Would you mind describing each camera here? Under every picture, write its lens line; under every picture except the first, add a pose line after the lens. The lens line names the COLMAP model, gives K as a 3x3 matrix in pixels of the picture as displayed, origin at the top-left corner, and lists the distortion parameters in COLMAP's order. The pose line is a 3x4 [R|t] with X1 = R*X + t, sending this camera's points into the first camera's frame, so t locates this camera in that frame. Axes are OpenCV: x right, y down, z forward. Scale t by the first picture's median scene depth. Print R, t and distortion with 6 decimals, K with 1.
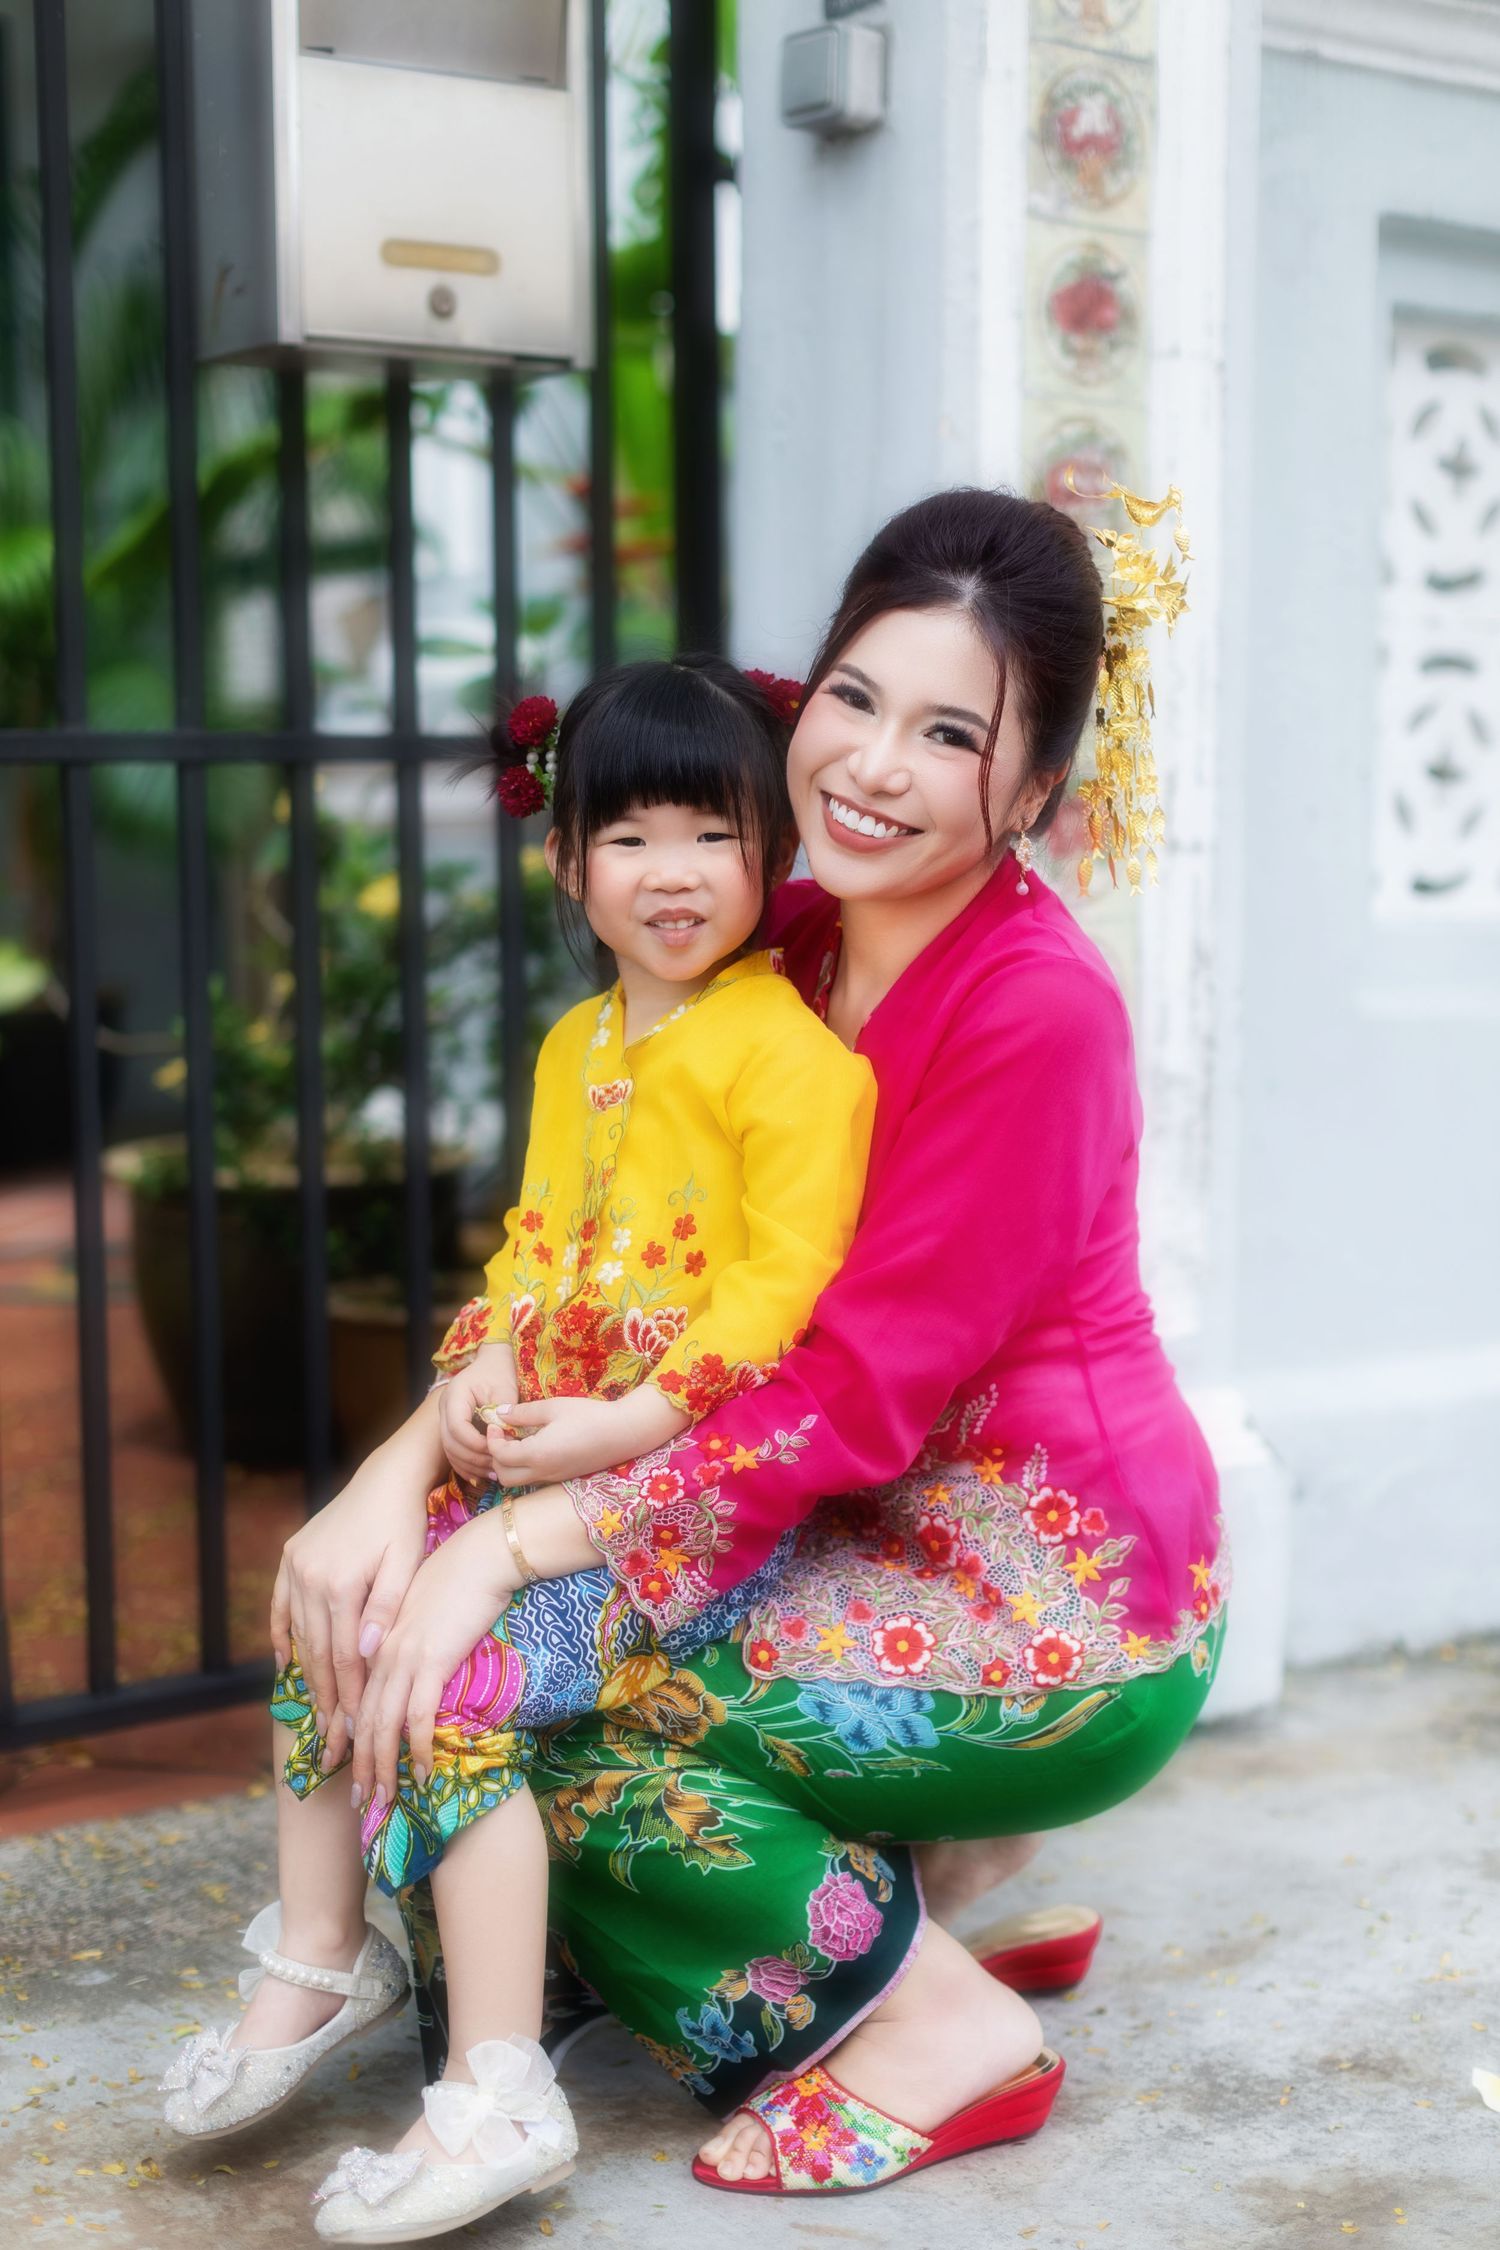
lens RADIAL K [[2936.5, 0, 705.2], [0, 2936.5, 1121.9], [0, 0, 1]] dist [-0.006446, 0.005452]
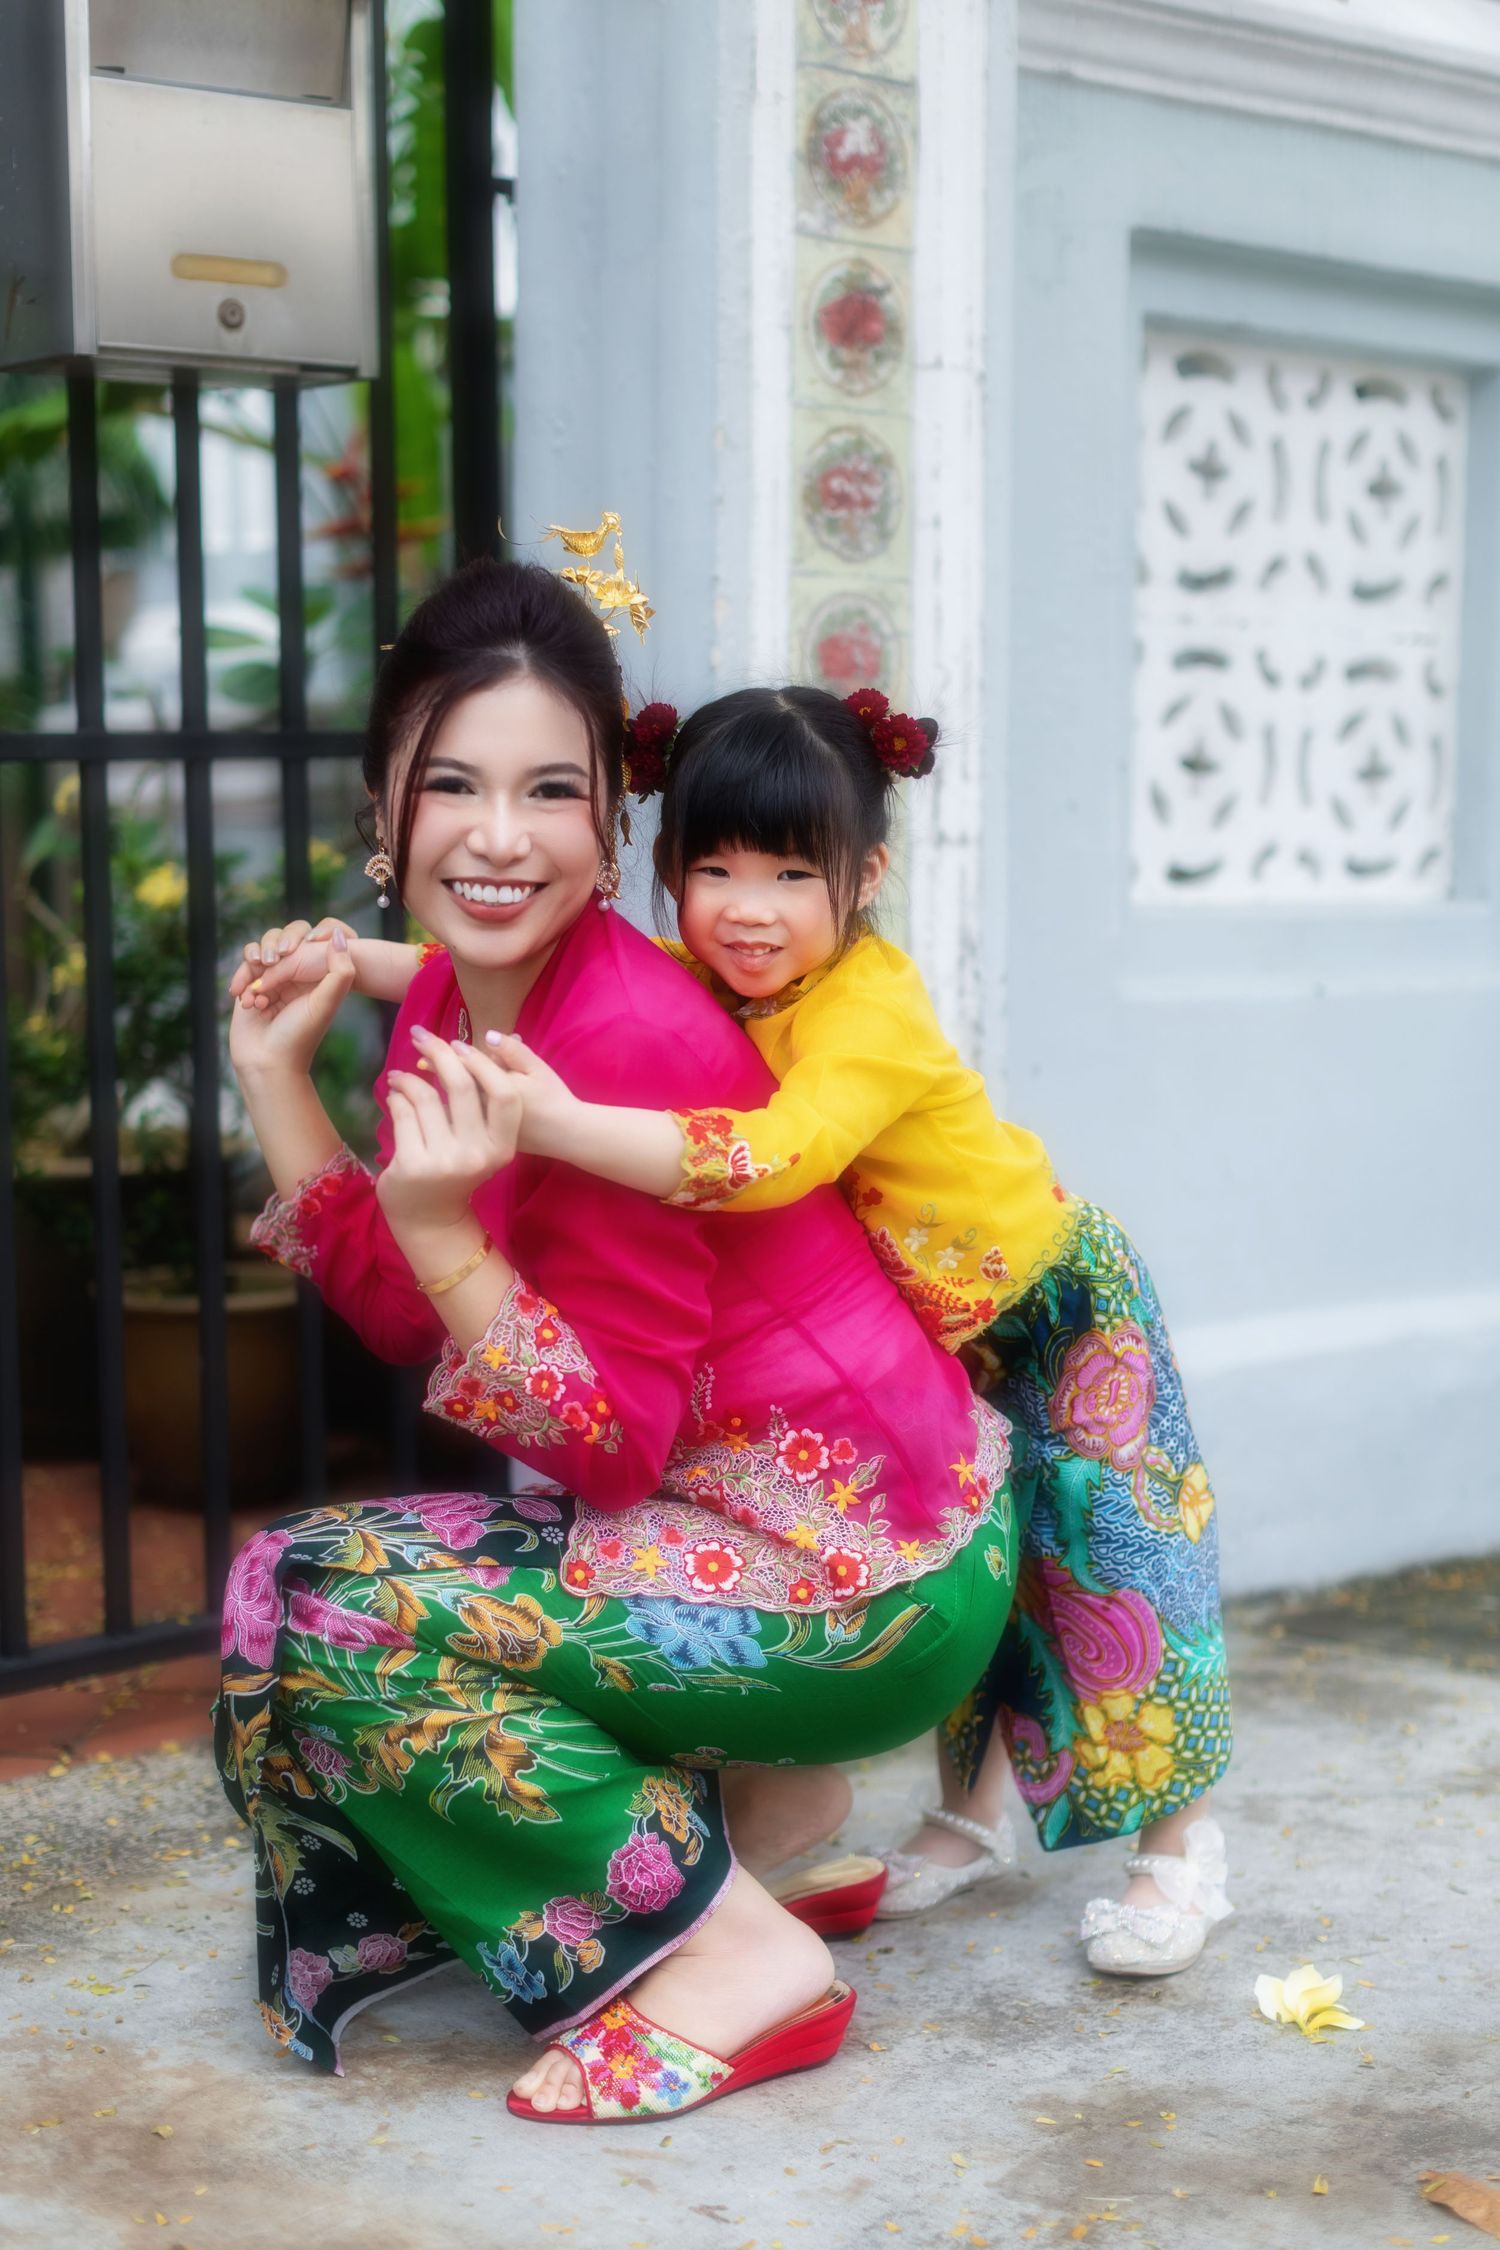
lens RADIAL K [[3131.0, 0, 745.5], [0, 3131.0, 1063.0], [0, 0, 1]] dist [0.040527, 0.027967]
pose [[0.995116, -0.008265, 0.098366, -0.024438], [0.009875, 0.999825, -0.015888, 0.002807], [-0.098218, 0.016782, 0.995023, -0.122098]]
